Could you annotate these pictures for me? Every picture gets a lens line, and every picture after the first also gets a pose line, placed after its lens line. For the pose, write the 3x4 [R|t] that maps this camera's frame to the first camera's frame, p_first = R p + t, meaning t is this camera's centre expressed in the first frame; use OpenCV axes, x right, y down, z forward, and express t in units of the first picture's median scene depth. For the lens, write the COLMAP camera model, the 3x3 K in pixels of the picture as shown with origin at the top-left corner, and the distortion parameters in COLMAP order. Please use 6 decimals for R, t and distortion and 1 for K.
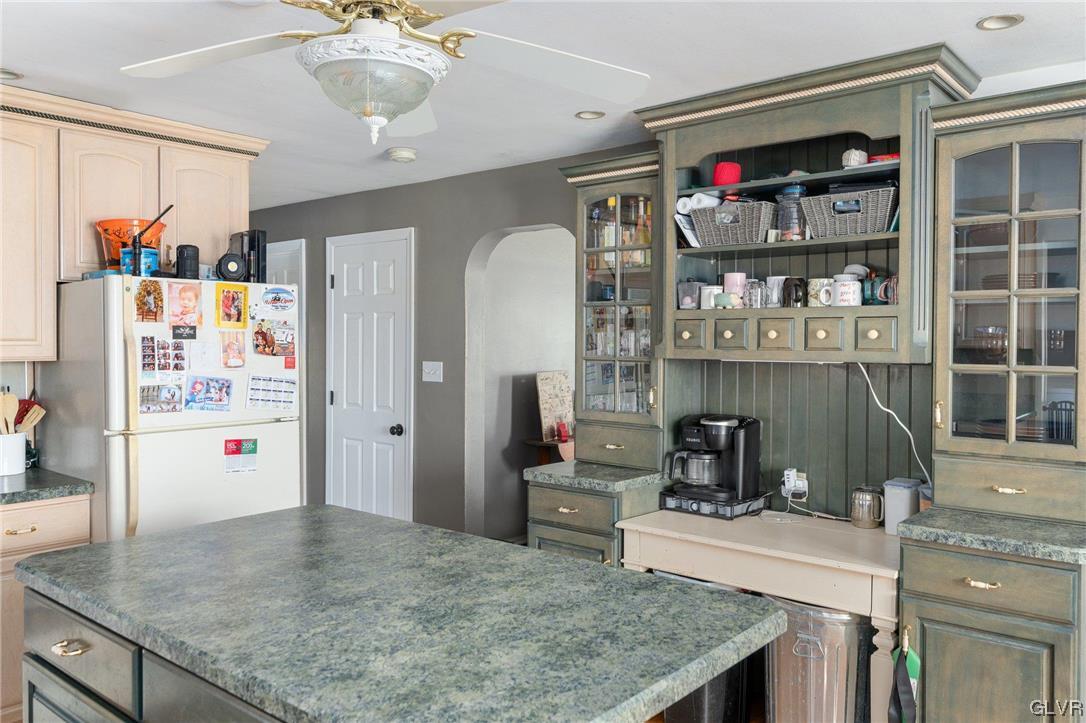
lens RADIAL K [[836.3, 0, 546.1], [0, 836.3, 368.0], [0, 0, 1]] dist [0.006119, -0.002094]
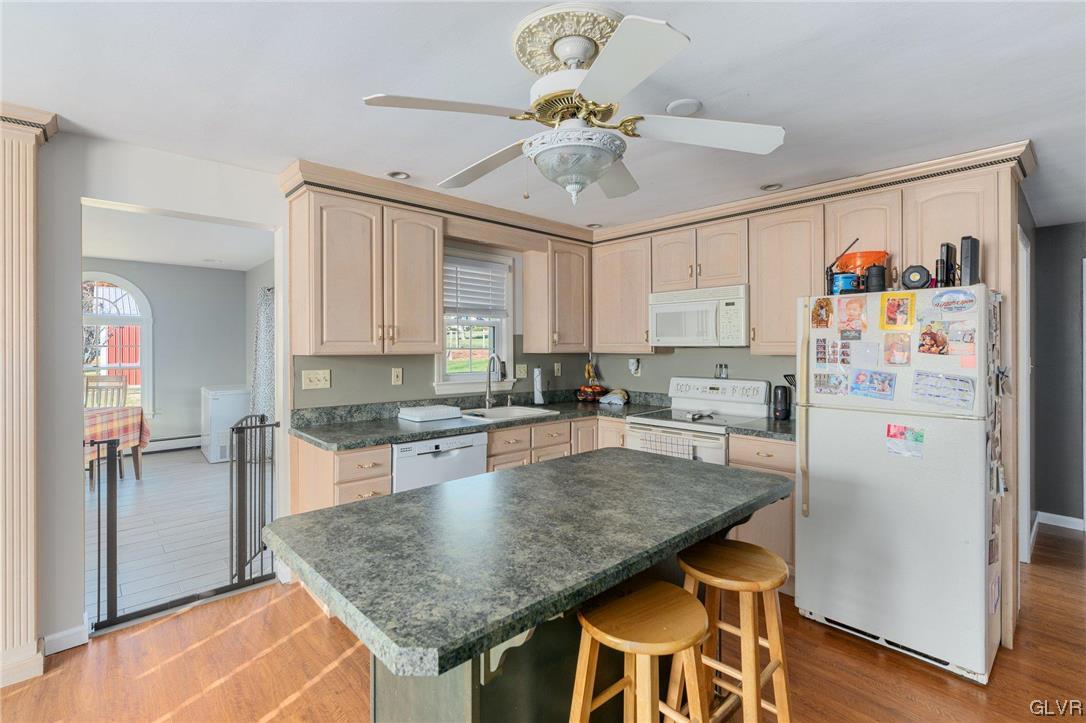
lens RADIAL K [[492.9, 0, 537.7], [0, 492.9, 352.2], [0, 0, 1]] dist [-0.007553, 0.002138]
pose [[-0.114711, 0.010837, -0.993340, 0.536824], [-0.030704, 0.999424, 0.014449, -0.016450], [0.992924, 0.032157, -0.114312, 0.839059]]
